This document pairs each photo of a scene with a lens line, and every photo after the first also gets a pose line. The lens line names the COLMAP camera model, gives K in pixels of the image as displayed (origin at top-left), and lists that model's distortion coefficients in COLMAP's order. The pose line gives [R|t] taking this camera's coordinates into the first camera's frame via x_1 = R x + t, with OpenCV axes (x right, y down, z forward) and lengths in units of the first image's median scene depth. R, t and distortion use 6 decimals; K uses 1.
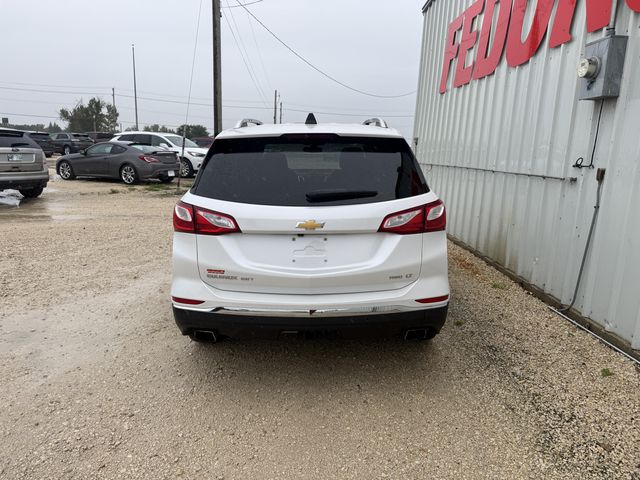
lens RADIAL K [[457.7, 0, 318.2], [0, 457.7, 240.0], [0, 0, 1]] dist [0.035925, -0.010609]
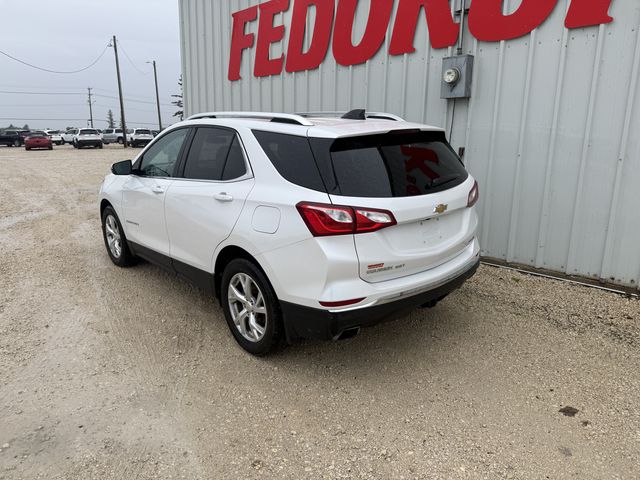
lens RADIAL K [[457.7, 0, 317.7], [0, 457.7, 243.2], [0, 0, 1]] dist [0.035925, -0.010609]
pose [[0.751030, -0.184121, 0.634077, -1.007634], [0.154435, 0.982679, 0.102428, -0.113469], [-0.641953, 0.020997, 0.766456, 0.293325]]
